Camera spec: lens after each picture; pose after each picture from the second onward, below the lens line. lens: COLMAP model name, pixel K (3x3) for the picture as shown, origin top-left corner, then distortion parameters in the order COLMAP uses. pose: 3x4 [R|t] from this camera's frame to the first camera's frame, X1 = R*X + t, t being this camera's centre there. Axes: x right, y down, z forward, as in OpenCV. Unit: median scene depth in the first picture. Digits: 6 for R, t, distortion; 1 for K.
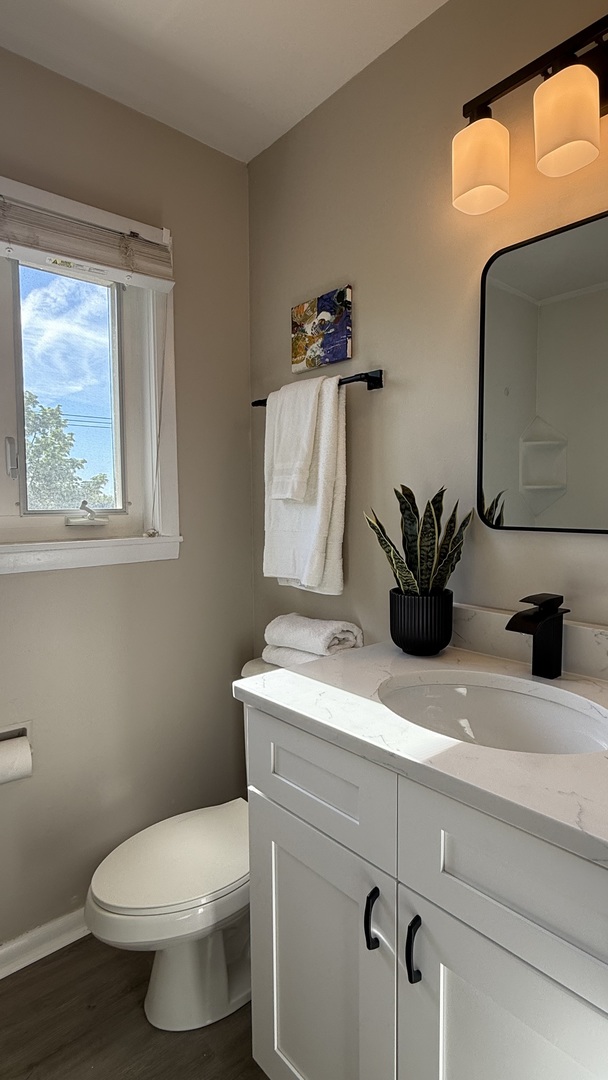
lens RADIAL K [[553.4, 0, 312.0], [0, 553.4, 539.8], [0, 0, 1]] dist [-0.008636, 0.001843]
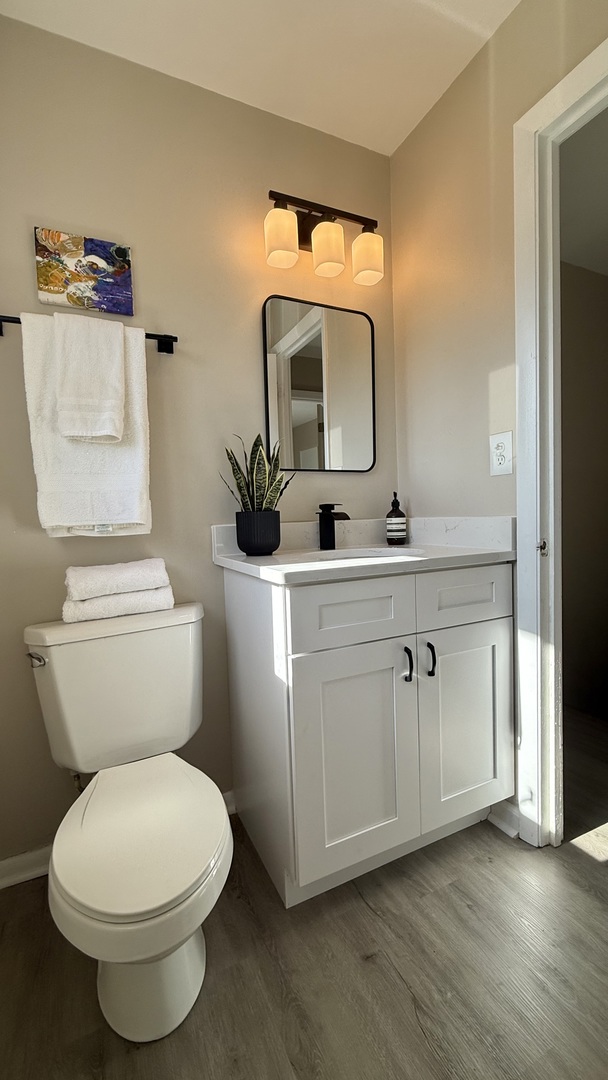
lens RADIAL K [[431.1, 0, 309.7], [0, 431.1, 537.0], [0, 0, 1]] dist [0.000853, -0.000165]
pose [[0.291775, -0.060020, 0.954602, -0.942982], [0.089757, 0.995343, 0.035148, 0.150316], [-0.952266, 0.075427, 0.295803, 0.639239]]
